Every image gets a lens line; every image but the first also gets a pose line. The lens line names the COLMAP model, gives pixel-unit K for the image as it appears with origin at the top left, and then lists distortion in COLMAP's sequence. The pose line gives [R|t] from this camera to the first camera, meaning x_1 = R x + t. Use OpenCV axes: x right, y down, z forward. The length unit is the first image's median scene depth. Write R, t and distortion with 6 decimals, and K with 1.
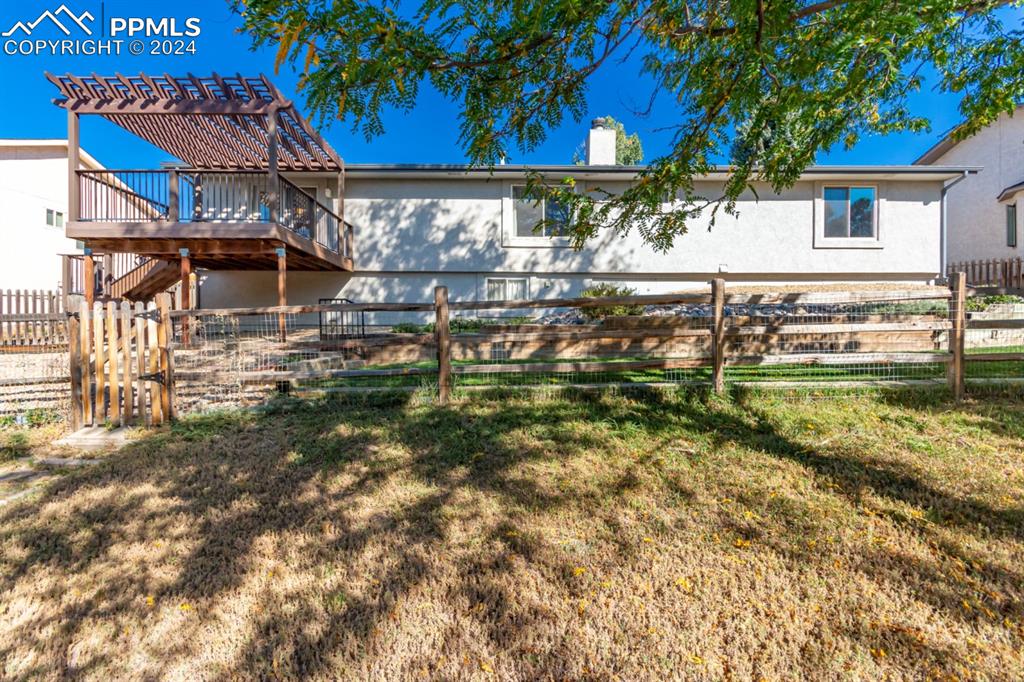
lens RADIAL K [[473.5, 0, 511.0], [0, 473.5, 338.3], [0, 0, 1]] dist [0.002730, -0.001009]
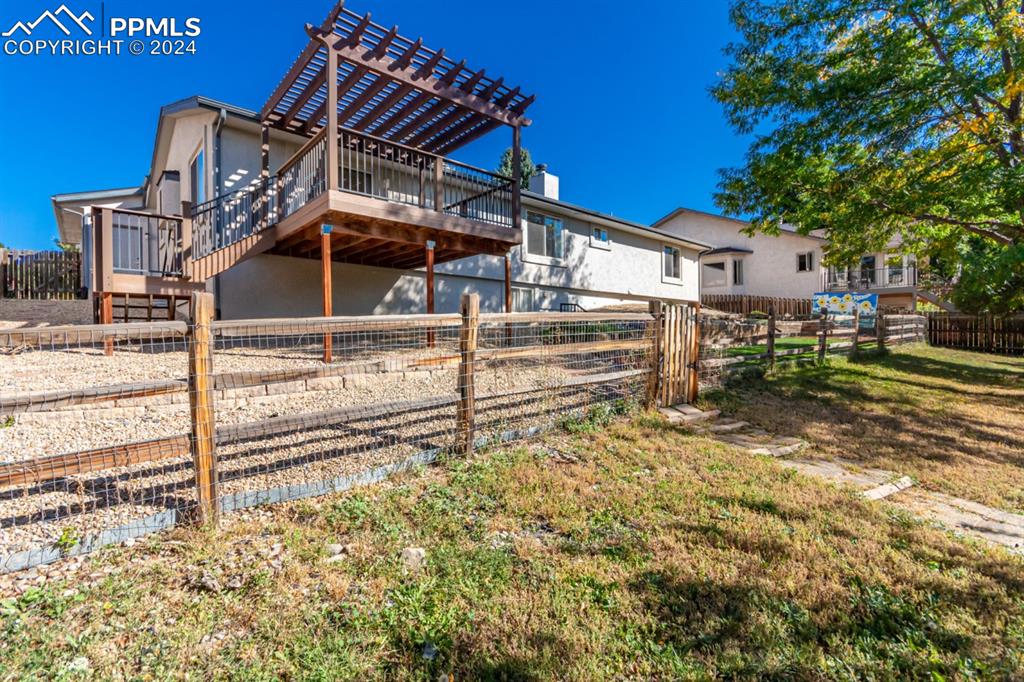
lens RADIAL K [[473.5, 0, 508.4], [0, 473.5, 342.4], [0, 0, 1]] dist [0.002730, -0.001009]
pose [[0.751167, -0.004391, 0.660098, -0.812617], [0.000465, 0.999981, 0.006123, 0.002339], [-0.660112, -0.004293, 0.751155, 0.140042]]
